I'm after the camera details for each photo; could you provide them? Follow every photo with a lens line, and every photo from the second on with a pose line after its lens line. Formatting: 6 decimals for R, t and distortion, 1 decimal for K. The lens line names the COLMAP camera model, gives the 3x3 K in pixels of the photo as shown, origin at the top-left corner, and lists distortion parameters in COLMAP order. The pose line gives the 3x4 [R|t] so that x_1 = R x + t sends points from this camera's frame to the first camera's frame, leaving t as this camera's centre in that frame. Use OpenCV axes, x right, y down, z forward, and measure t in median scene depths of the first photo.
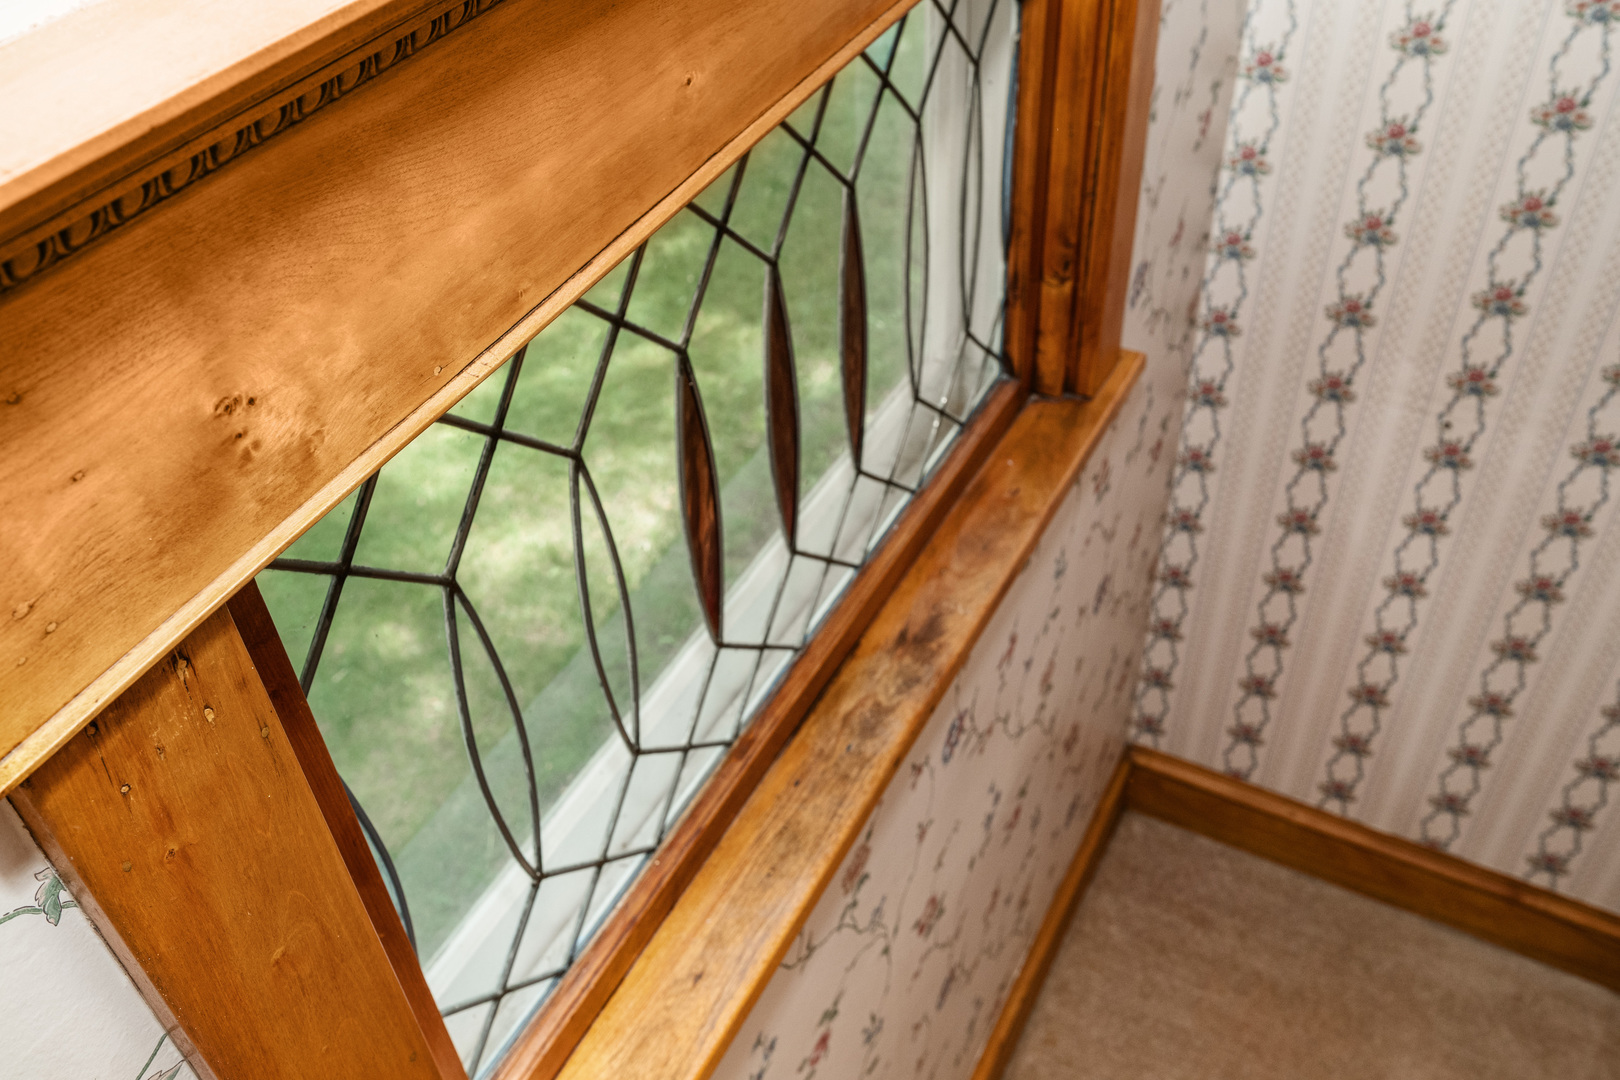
lens RADIAL K [[1425.1, 0, 810.0], [0, 1425.1, 534.6], [0, 0, 1]] dist [0.003096, 0.006260]
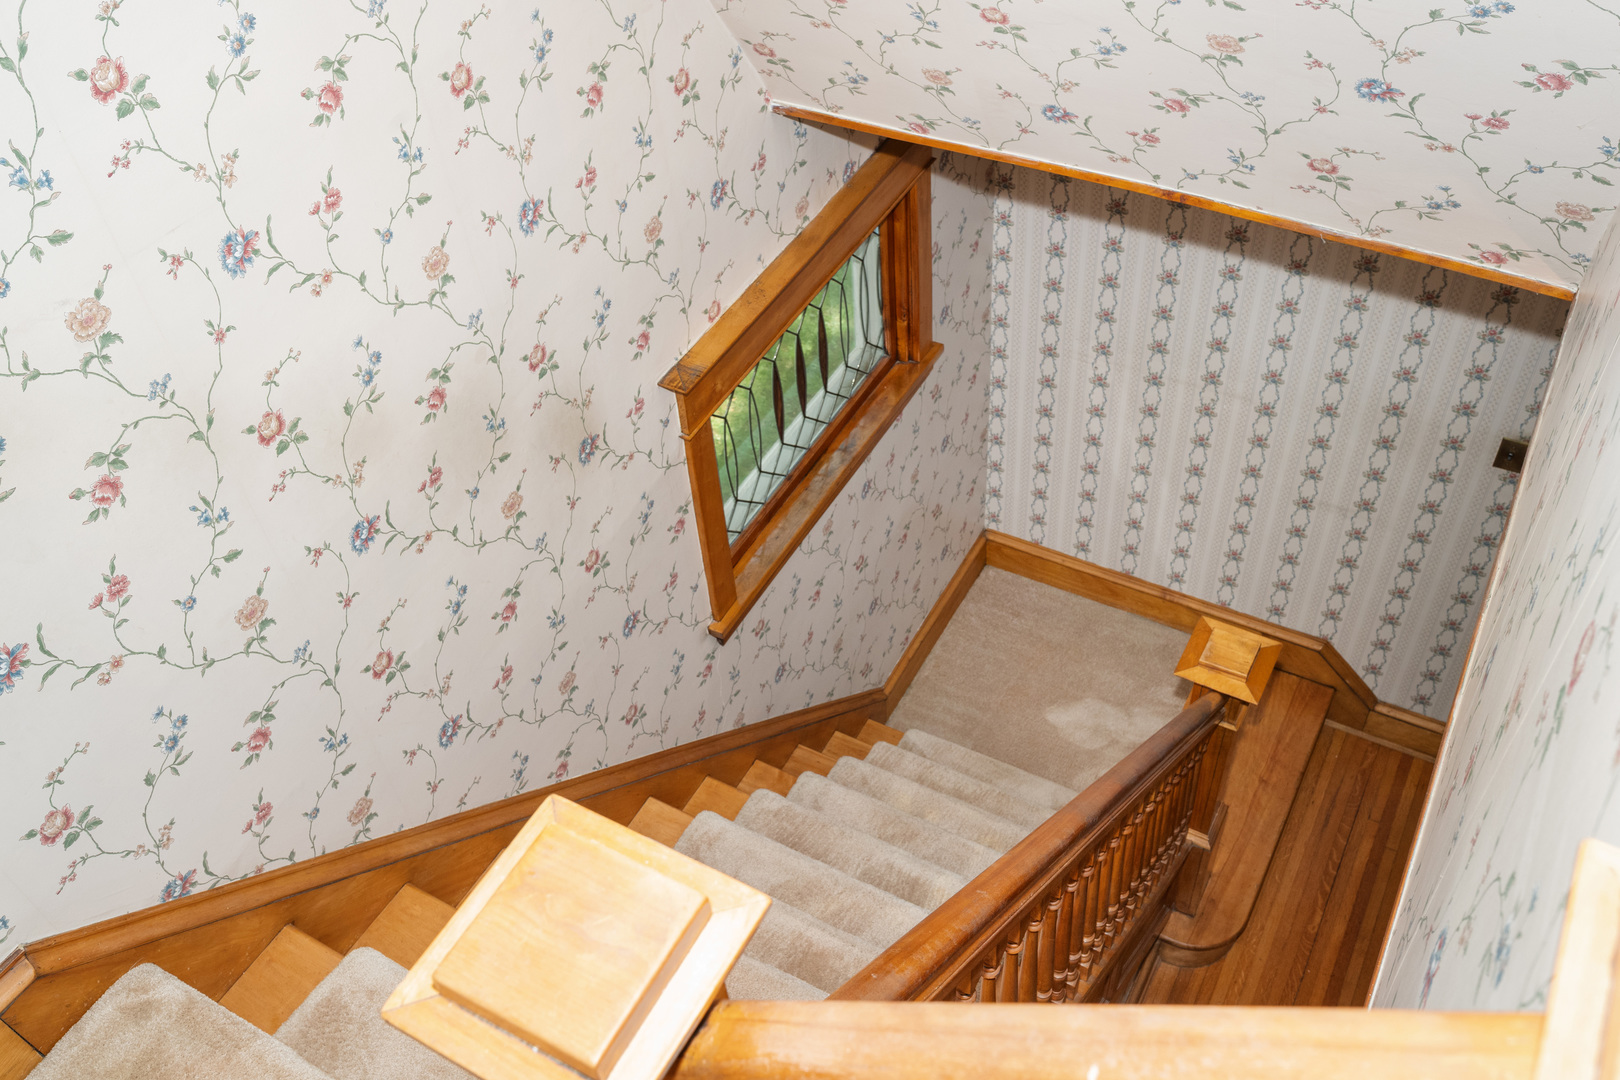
lens RADIAL K [[1425.1, 0, 819.2], [0, 1425.1, 543.7], [0, 0, 1]] dist [0.003096, 0.006260]
pose [[0.999858, -0.003729, -0.016446, 0.042967], [0.004873, 0.997531, 0.070059, 0.042867], [0.016144, -0.070129, 0.997407, -1.333485]]
